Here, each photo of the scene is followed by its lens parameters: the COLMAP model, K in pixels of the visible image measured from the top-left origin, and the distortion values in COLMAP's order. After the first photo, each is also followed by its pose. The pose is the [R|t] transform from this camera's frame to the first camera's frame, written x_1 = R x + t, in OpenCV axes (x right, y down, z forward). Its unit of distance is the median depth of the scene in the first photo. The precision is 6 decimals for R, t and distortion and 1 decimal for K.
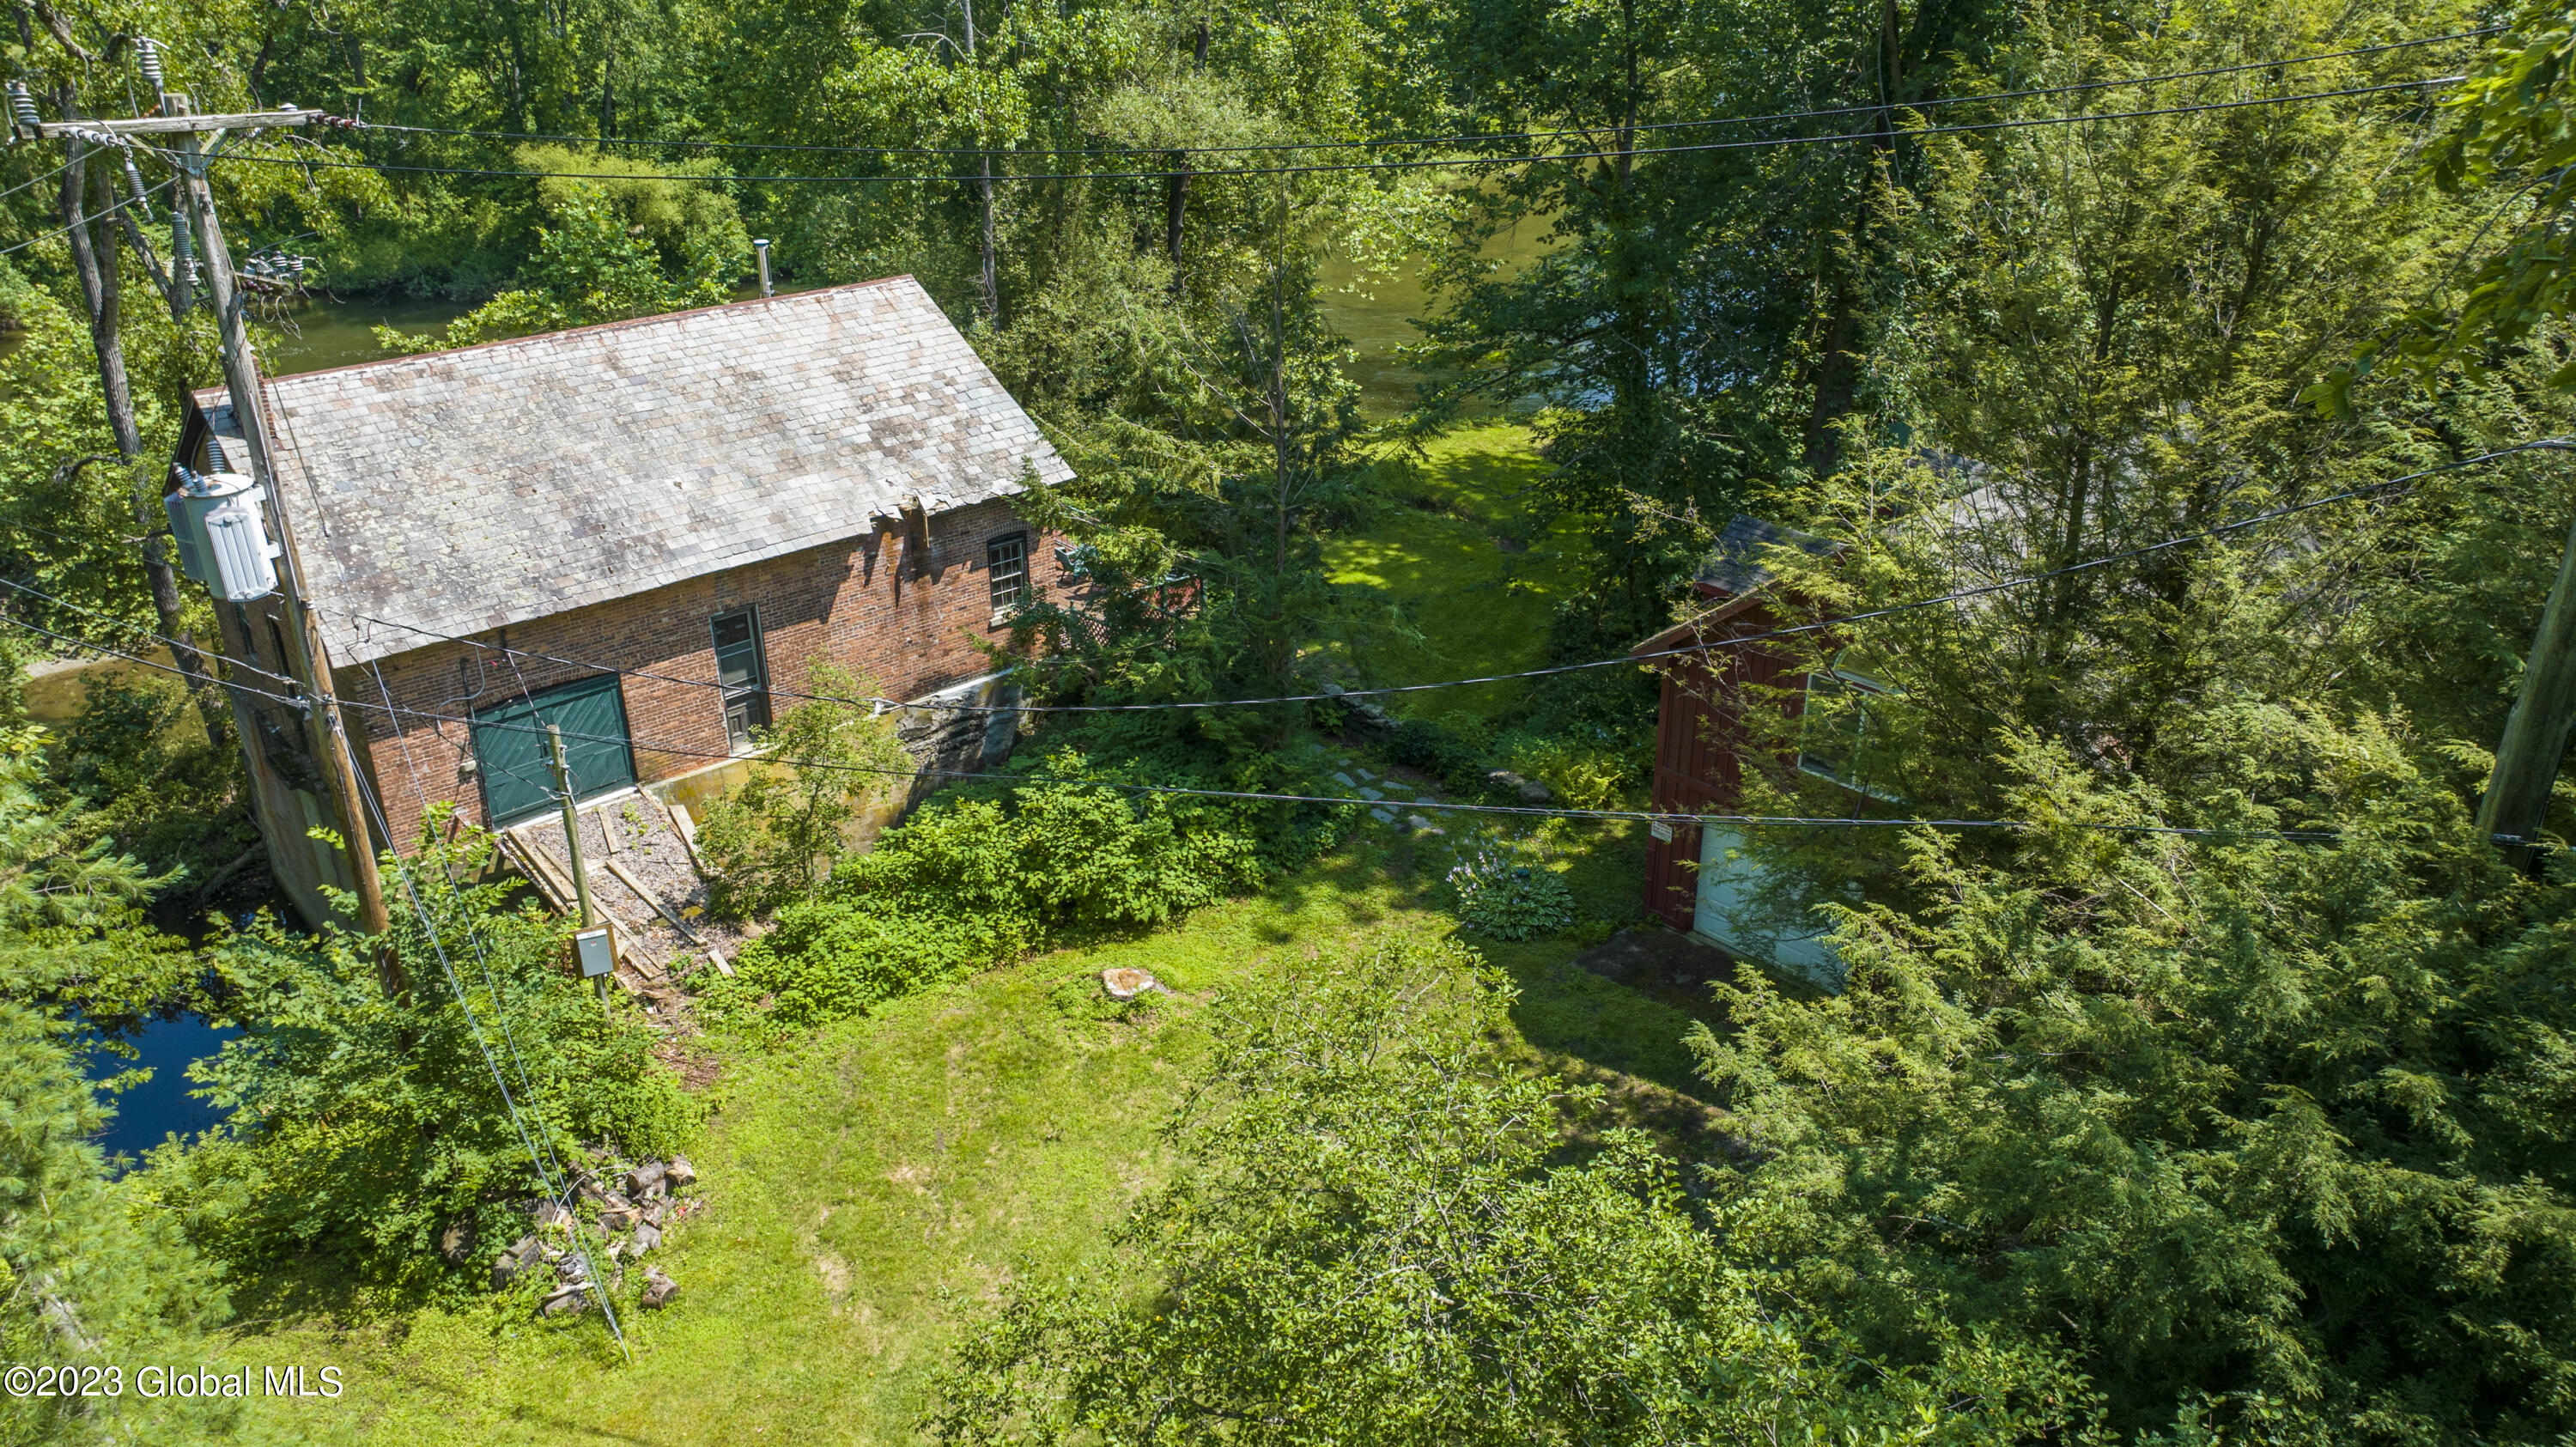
lens RADIAL K [[1818.4, 0, 1277.1], [0, 1818.4, 733.3], [0, 0, 1]] dist [-0.035155, 0.041143]
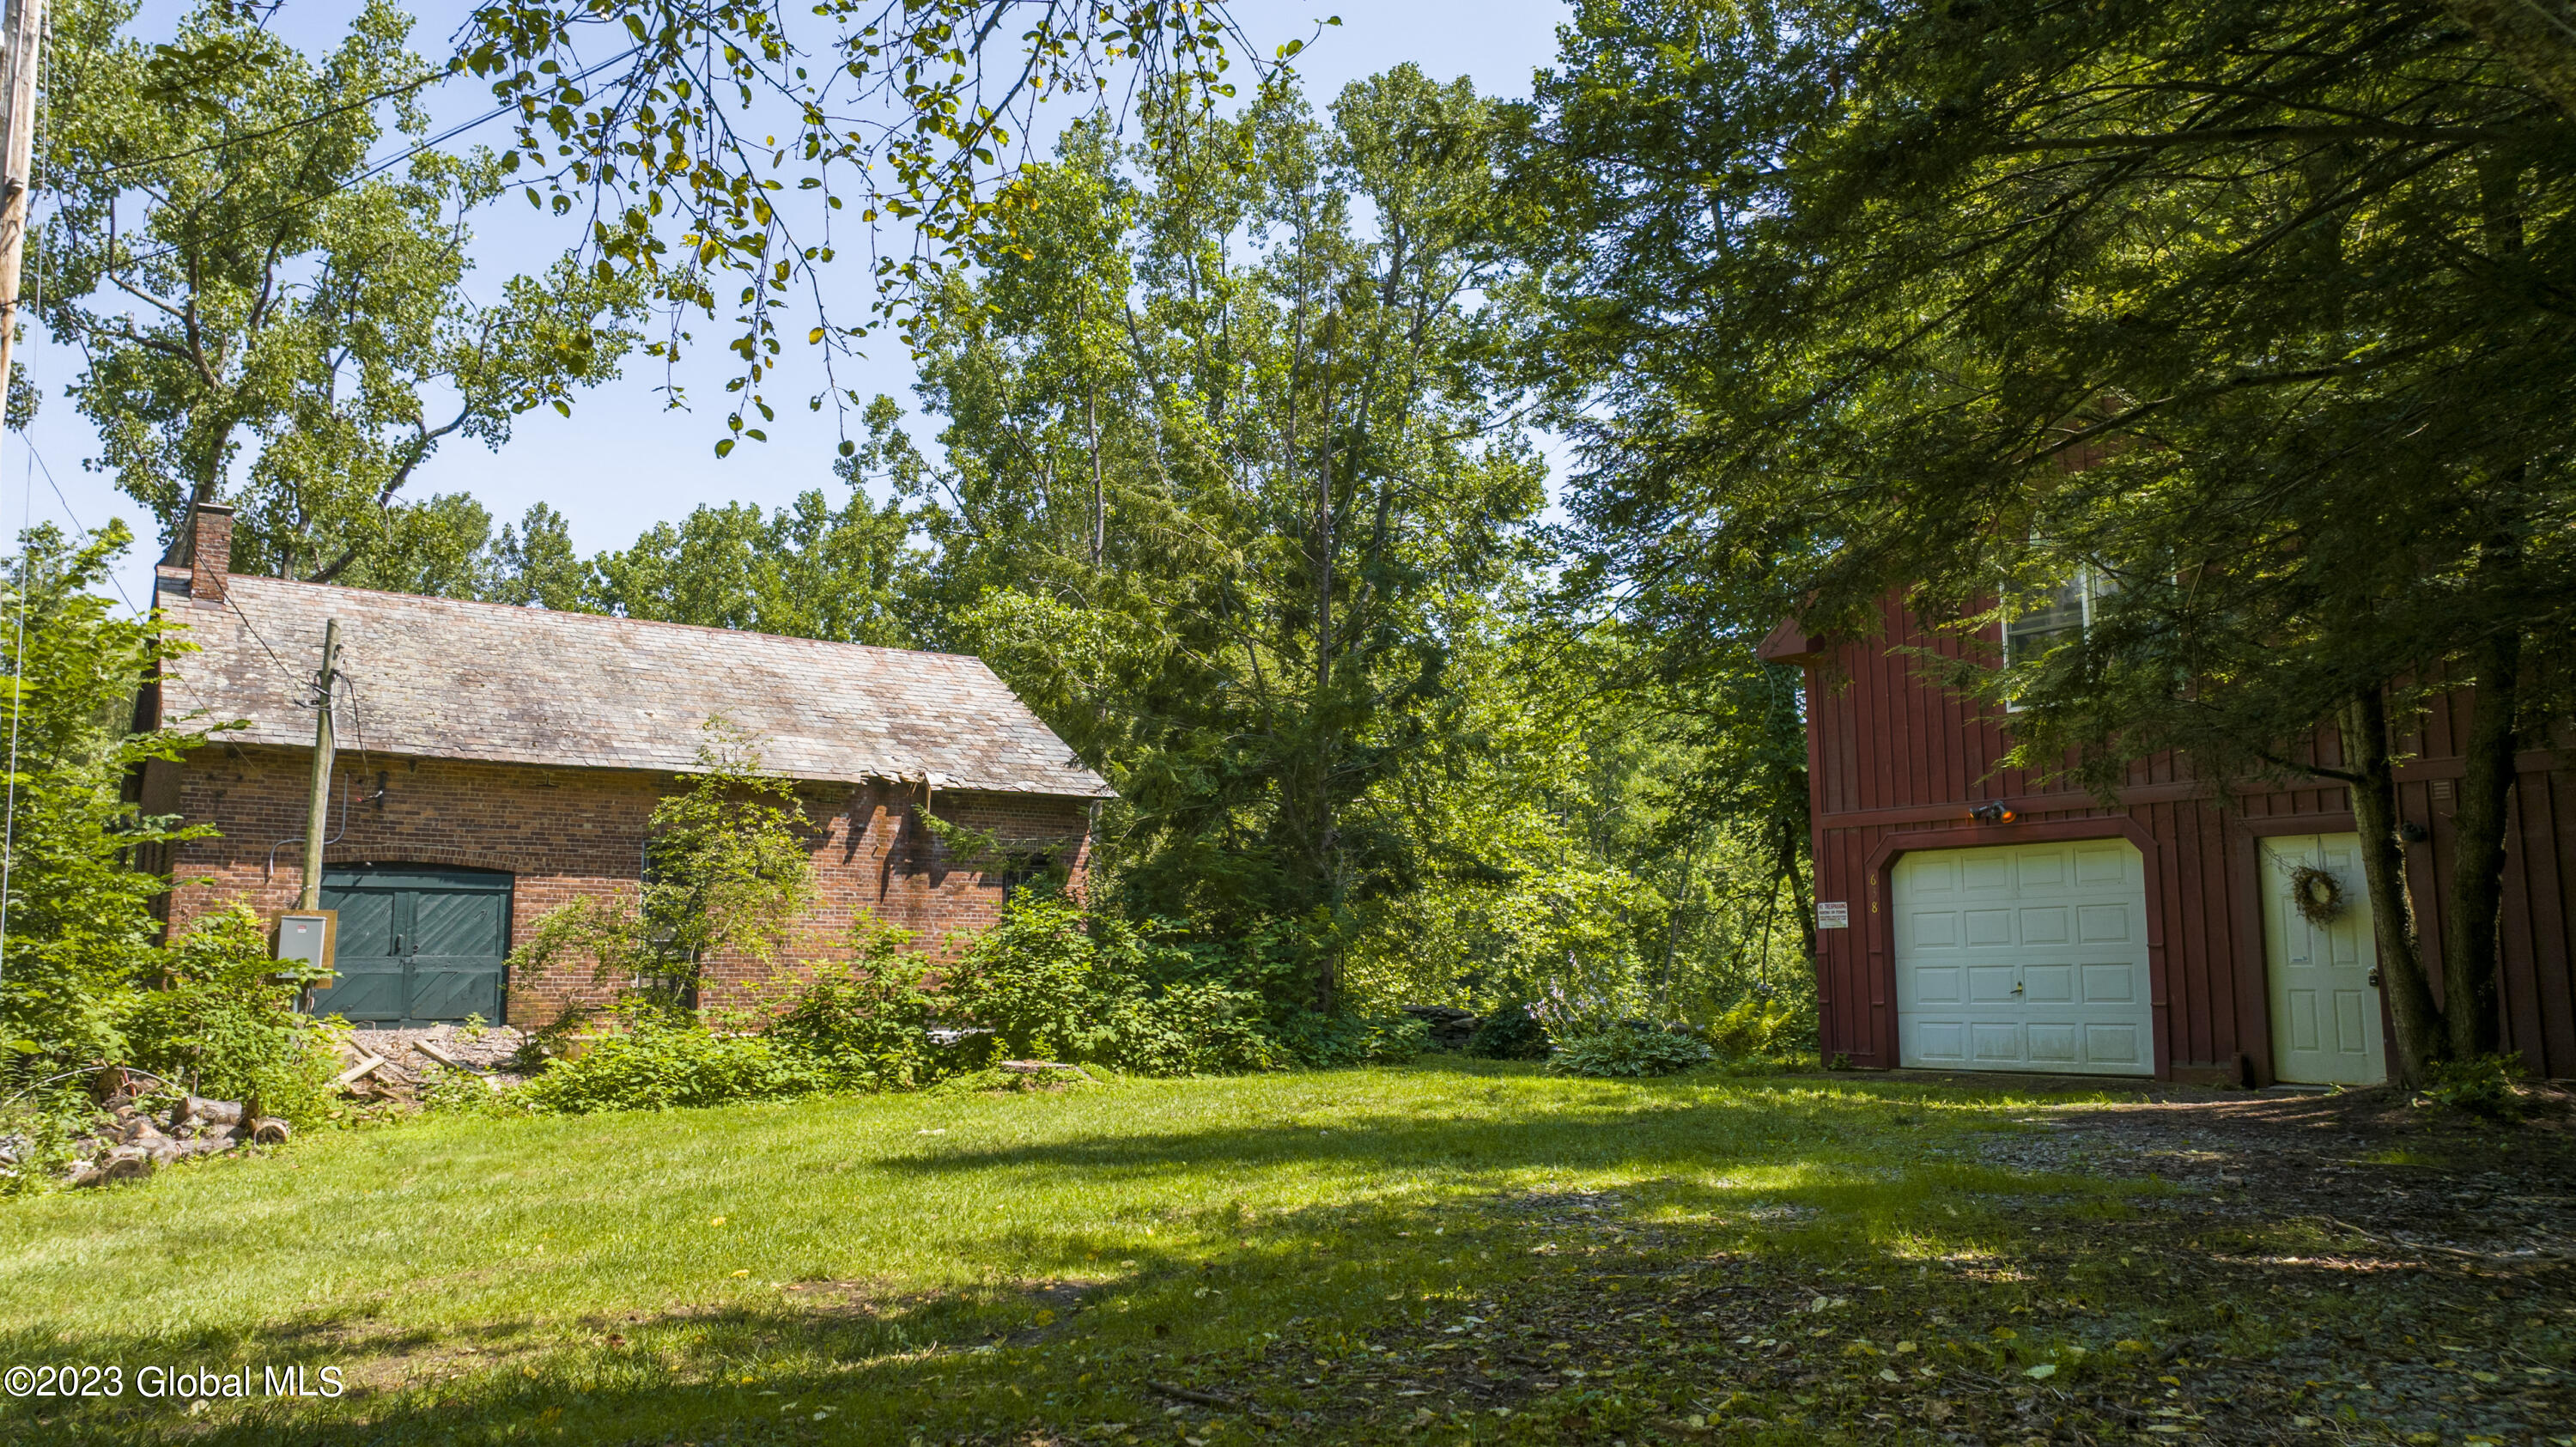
lens RADIAL K [[1818.4, 0, 1285.5], [0, 1818.4, 699.8], [0, 0, 1]] dist [-0.035155, 0.041143]
pose [[0.993276, -0.012989, -0.115043, 0.072797], [-0.053838, 0.827886, -0.558307, 0.322160], [0.102494, 0.560746, 0.821619, 0.305766]]
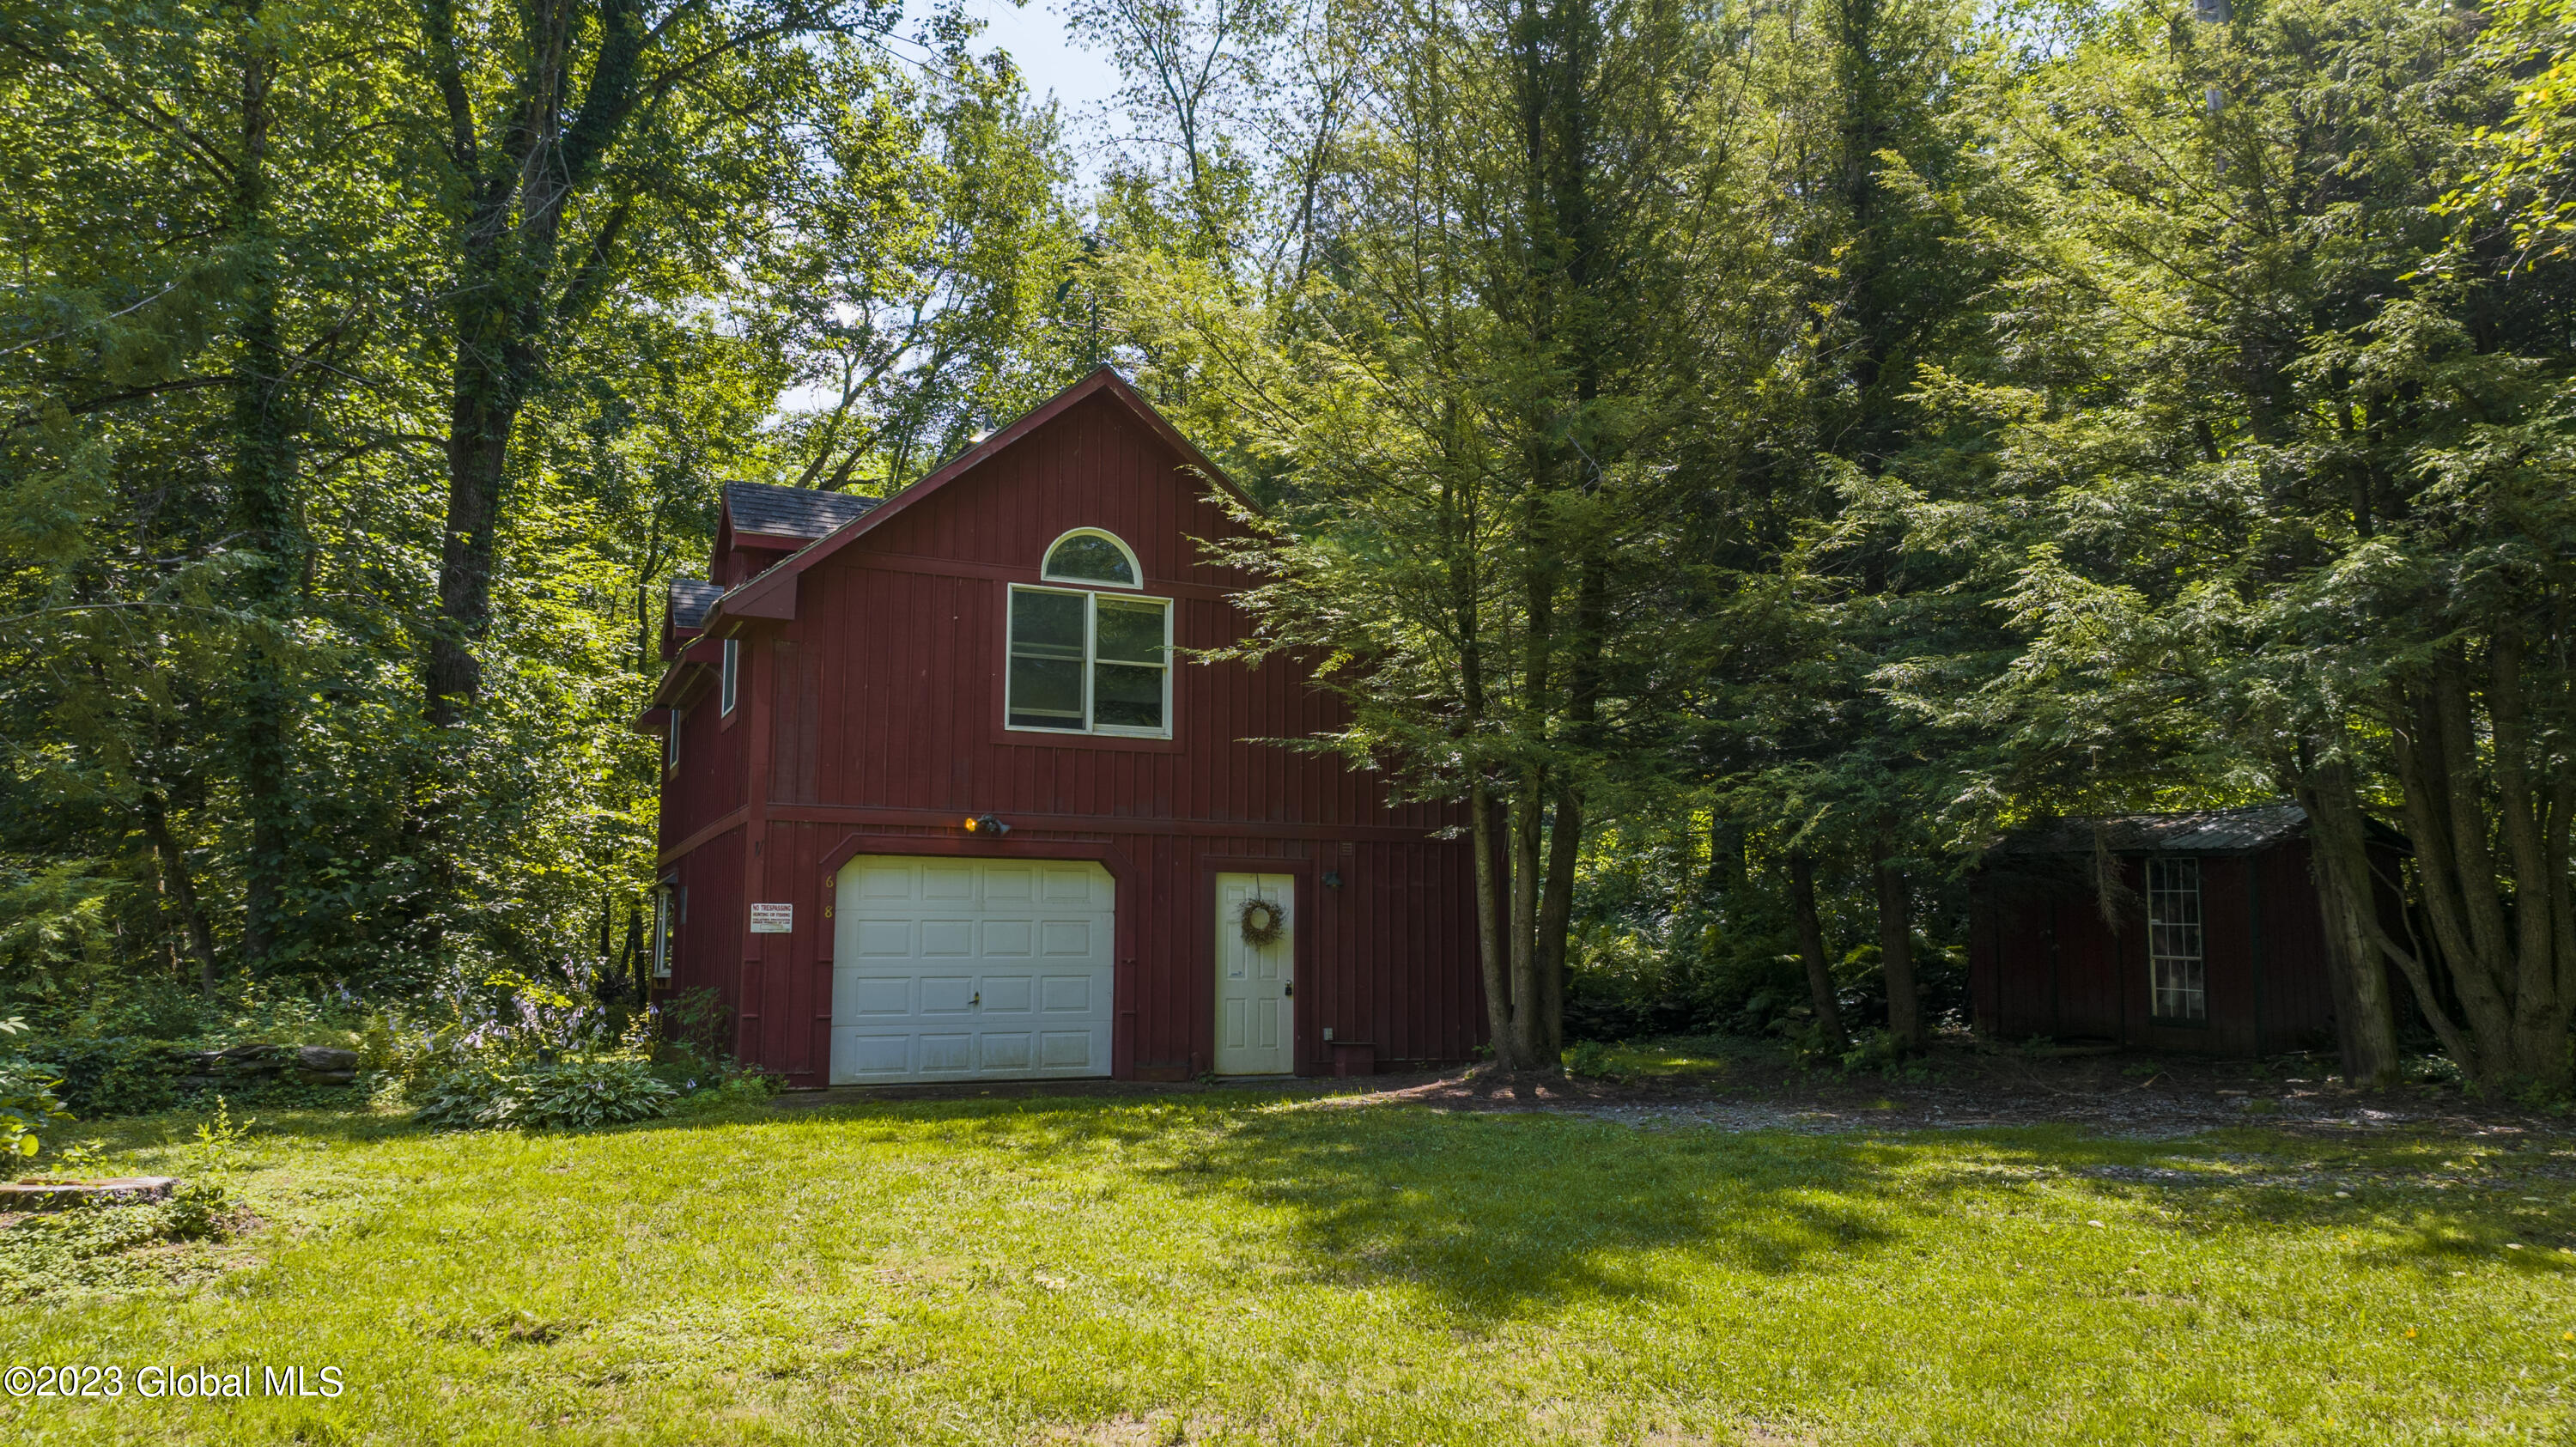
lens RADIAL K [[1818.4, 0, 1301.4], [0, 1818.4, 710.3], [0, 0, 1]] dist [-0.035155, 0.041143]
pose [[0.301548, 0.142185, 0.942790, -0.266526], [0.409169, 0.873837, -0.262657, 0.191171], [-0.861190, 0.464964, 0.205327, 0.576116]]
